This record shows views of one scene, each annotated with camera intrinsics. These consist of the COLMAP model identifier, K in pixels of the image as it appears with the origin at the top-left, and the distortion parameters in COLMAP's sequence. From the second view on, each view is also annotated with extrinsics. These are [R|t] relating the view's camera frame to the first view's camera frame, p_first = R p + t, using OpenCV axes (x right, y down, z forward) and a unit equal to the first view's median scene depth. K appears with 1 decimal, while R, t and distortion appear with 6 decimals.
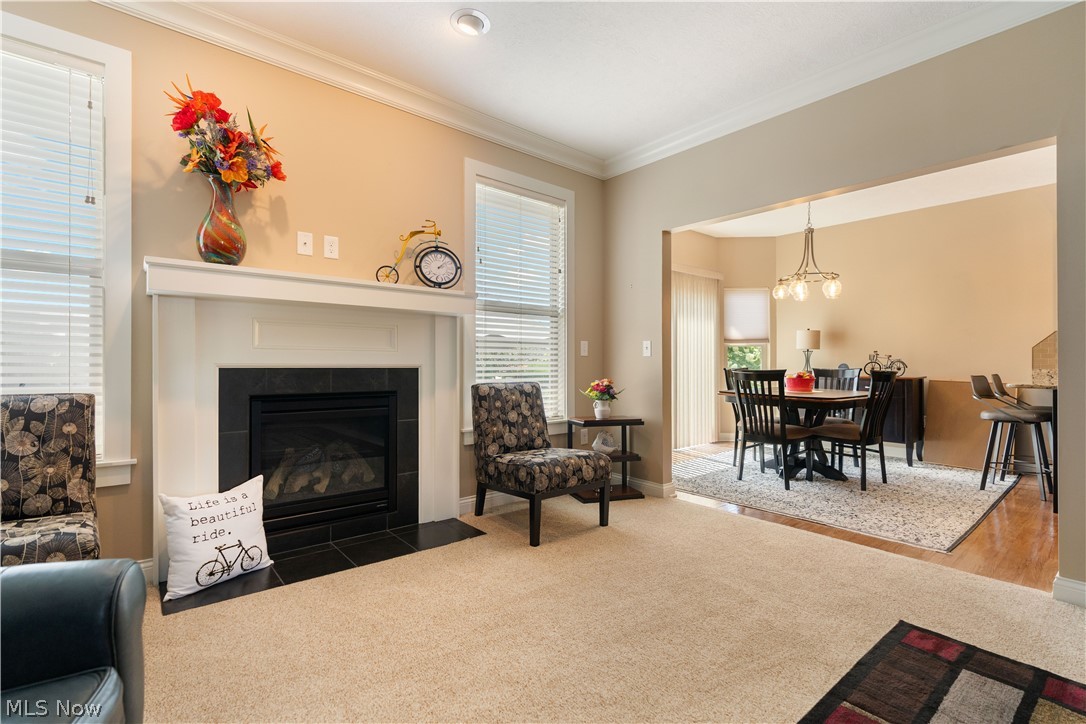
lens RADIAL K [[491.4, 0, 541.5], [0, 491.4, 365.7], [0, 0, 1]] dist [-0.004728, 0.000742]
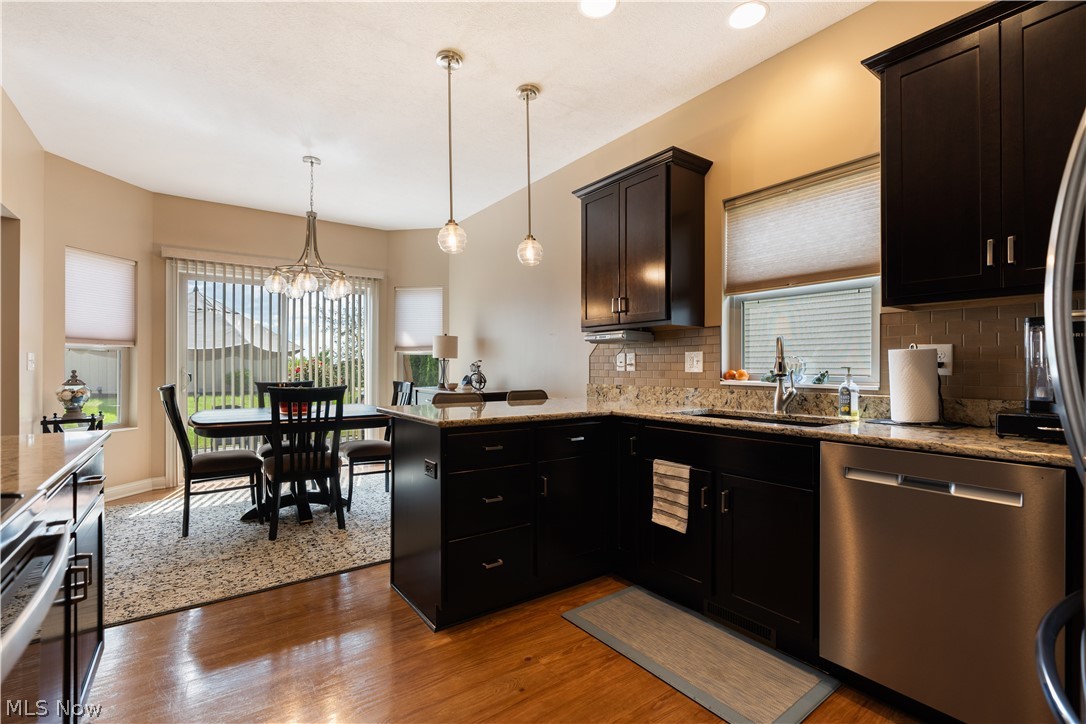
lens RADIAL K [[491.4, 0, 546.2], [0, 491.4, 367.0], [0, 0, 1]] dist [-0.004728, 0.000742]
pose [[0.039900, -0.000851, 0.999203, -0.547643], [0.009288, 0.999957, 0.000481, -0.033608], [-0.999160, 0.009262, 0.039907, 1.141732]]
